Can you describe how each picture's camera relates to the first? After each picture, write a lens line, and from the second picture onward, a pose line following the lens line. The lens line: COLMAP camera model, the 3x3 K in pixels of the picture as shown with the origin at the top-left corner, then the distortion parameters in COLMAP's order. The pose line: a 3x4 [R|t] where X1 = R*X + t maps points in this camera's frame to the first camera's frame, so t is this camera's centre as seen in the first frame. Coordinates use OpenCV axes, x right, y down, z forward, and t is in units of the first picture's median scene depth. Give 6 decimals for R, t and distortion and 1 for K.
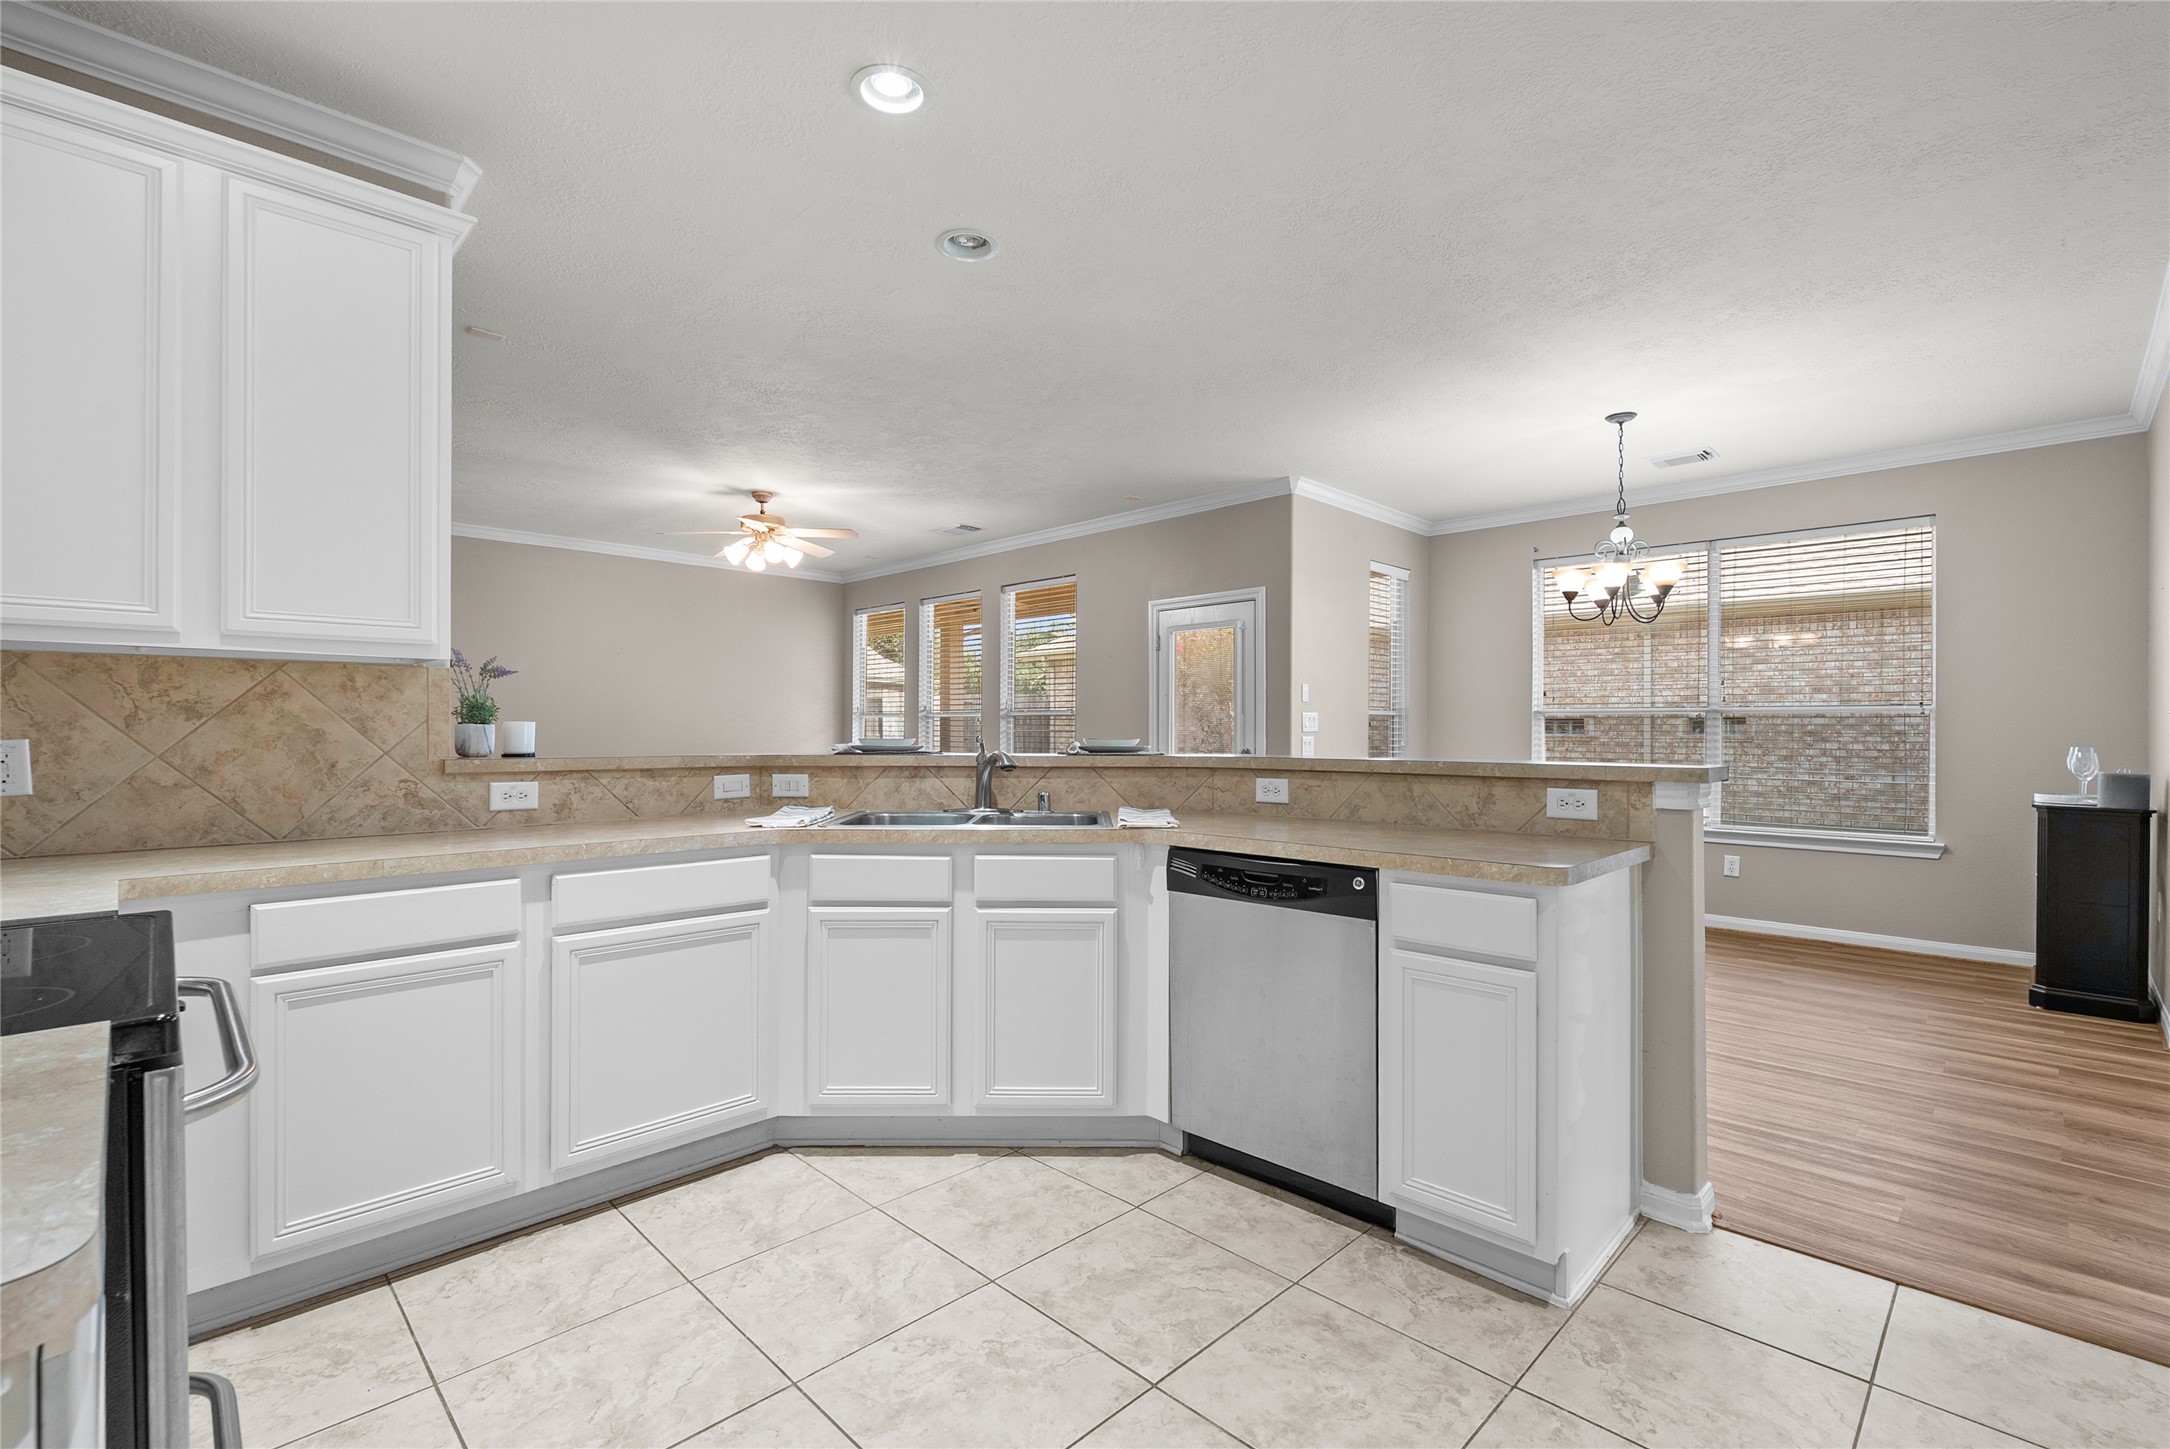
lens RADIAL K [[955.7, 0, 1089.8], [0, 955.7, 732.0], [0, 0, 1]] dist [-0.003437, 0.000386]
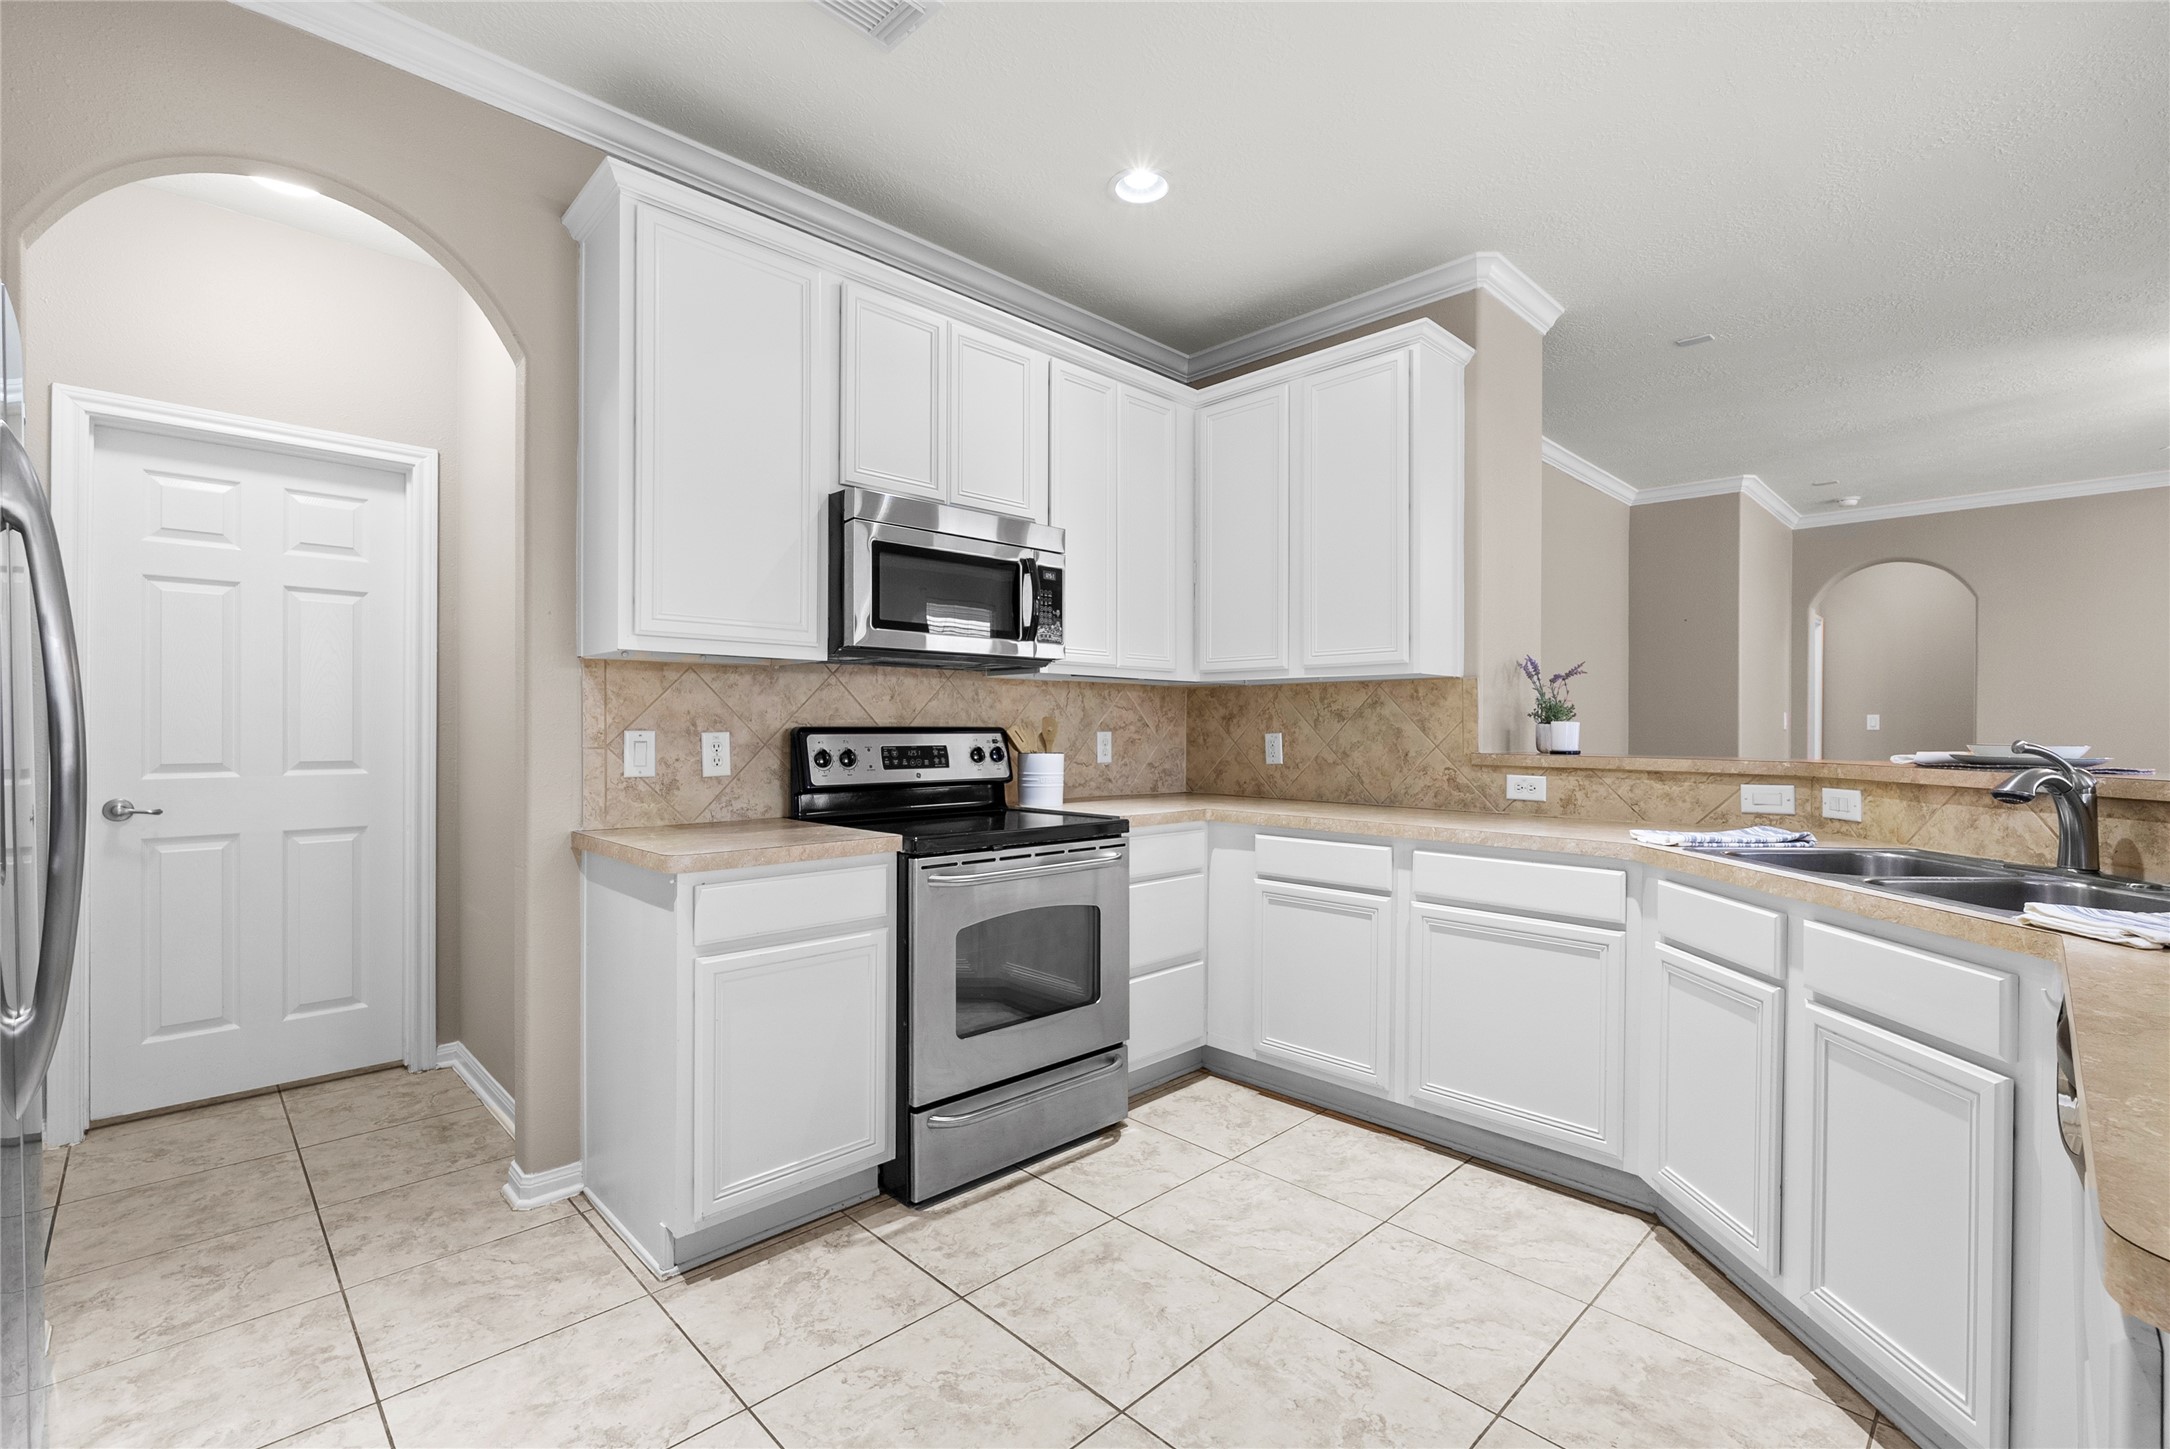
lens RADIAL K [[955.7, 0, 1089.8], [0, 955.7, 732.0], [0, 0, 1]] dist [-0.003437, 0.000386]
pose [[-0.005170, 0.005739, -0.999970, 0.600872], [-0.006181, 0.999964, 0.005771, -0.002257], [0.999968, 0.006210, -0.005134, 0.563420]]
